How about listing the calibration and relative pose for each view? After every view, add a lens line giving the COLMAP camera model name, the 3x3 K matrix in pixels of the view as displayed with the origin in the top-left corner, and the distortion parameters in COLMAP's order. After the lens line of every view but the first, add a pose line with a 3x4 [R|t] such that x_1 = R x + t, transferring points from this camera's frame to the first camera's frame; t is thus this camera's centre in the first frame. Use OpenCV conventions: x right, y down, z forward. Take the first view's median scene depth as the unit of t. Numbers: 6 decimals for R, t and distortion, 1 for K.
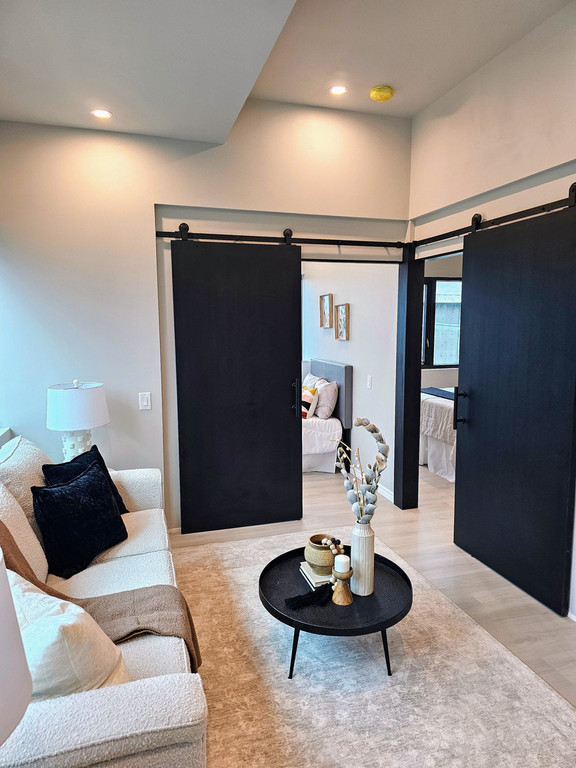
lens RADIAL K [[515.0, 0, 287.6], [0, 515.0, 385.3], [0, 0, 1]] dist [0.059138, -0.036488]
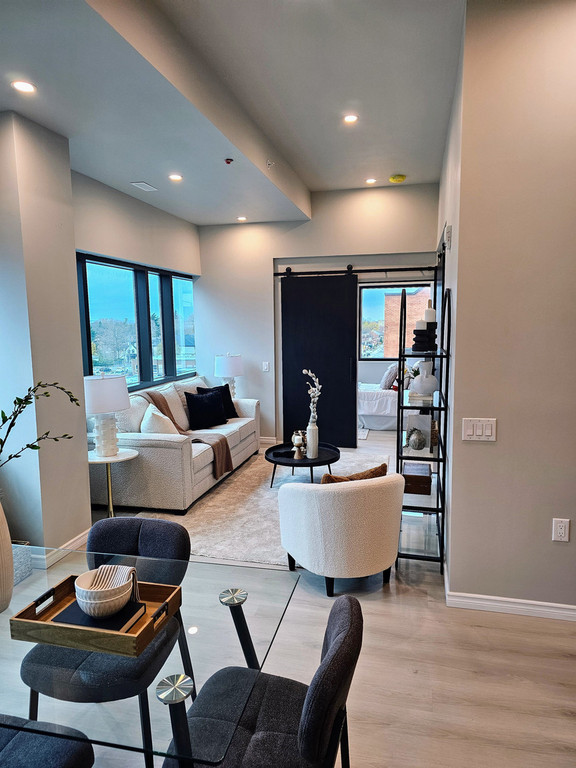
lens RADIAL K [[515.0, 0, 288.6], [0, 515.0, 385.1], [0, 0, 1]] dist [0.059138, -0.036488]
pose [[0.856934, 0.054742, -0.512511, 0.722979], [-0.057159, 0.998304, 0.011058, 0.070700], [0.512247, 0.019818, 0.858609, -0.506667]]
